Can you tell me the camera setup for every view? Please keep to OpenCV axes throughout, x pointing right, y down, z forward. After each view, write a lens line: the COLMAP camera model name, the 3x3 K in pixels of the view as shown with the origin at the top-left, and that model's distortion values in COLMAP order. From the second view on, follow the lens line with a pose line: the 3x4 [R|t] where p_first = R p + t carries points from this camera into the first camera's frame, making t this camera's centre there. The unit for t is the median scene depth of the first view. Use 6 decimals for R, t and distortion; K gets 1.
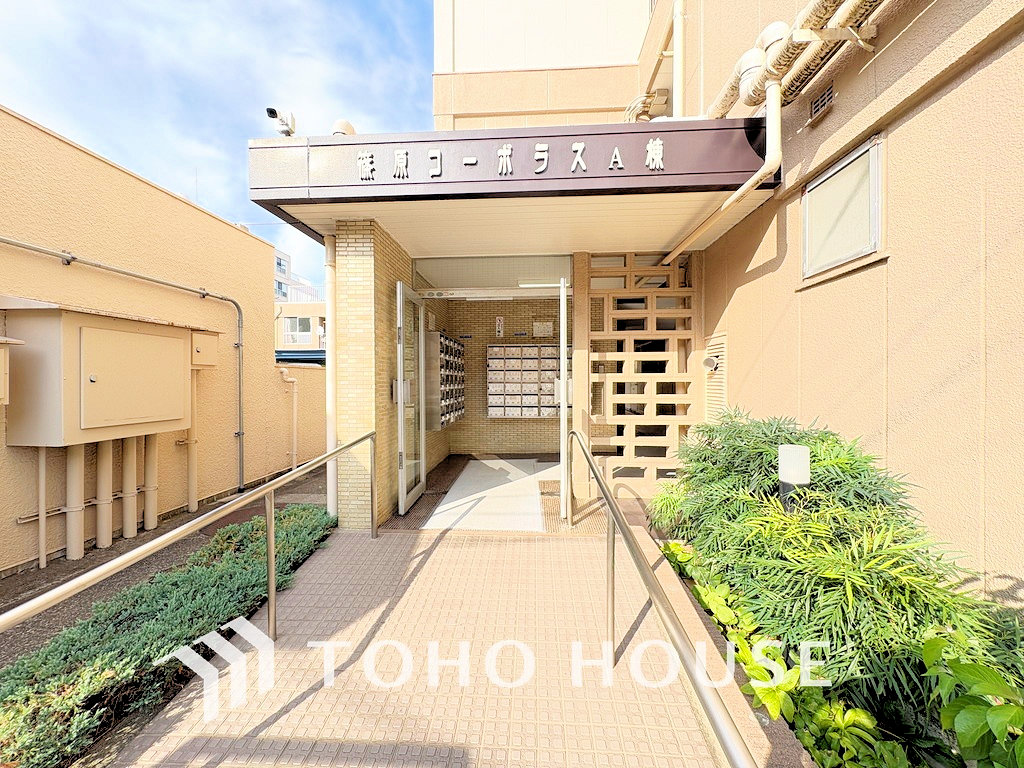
lens RADIAL K [[404.6, 0, 513.1], [0, 404.6, 381.3], [0, 0, 1]] dist [-0.000917, -0.000004]
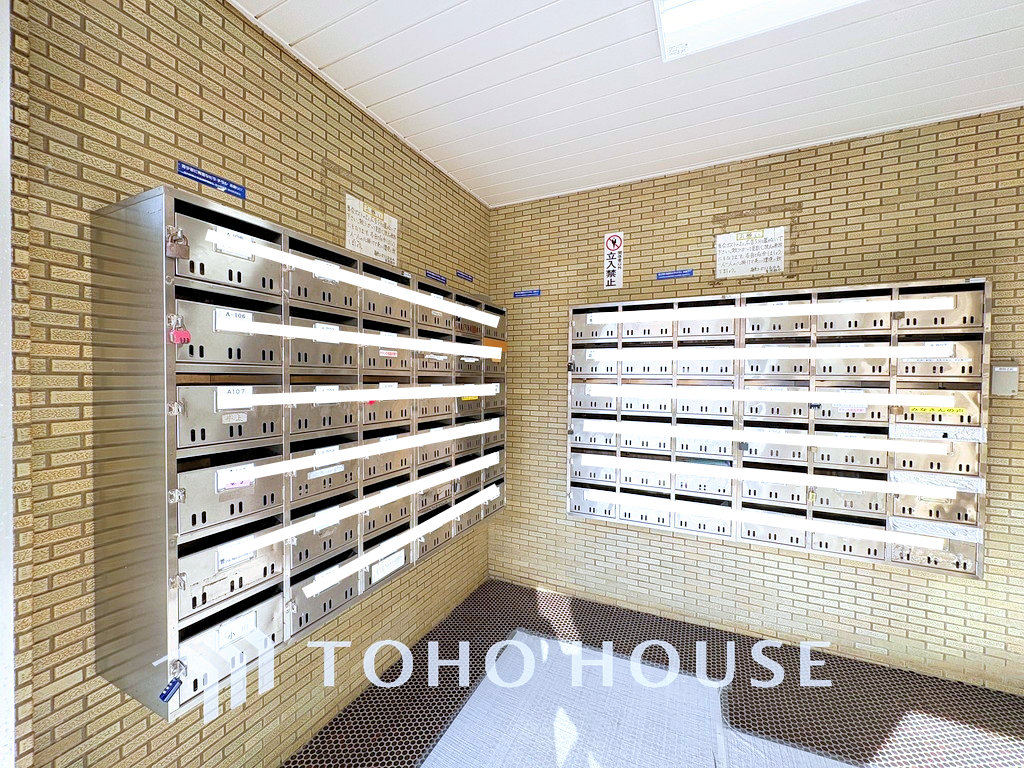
lens RADIAL K [[404.6, 0, 511.0], [0, 404.6, 382.7], [0, 0, 1]] dist [-0.000917, -0.000004]
pose [[0.928673, 0.010536, -0.370749, 0.027834], [-0.007561, 0.999927, 0.009476, -0.039735], [0.370821, -0.005997, 0.928685, 0.972206]]
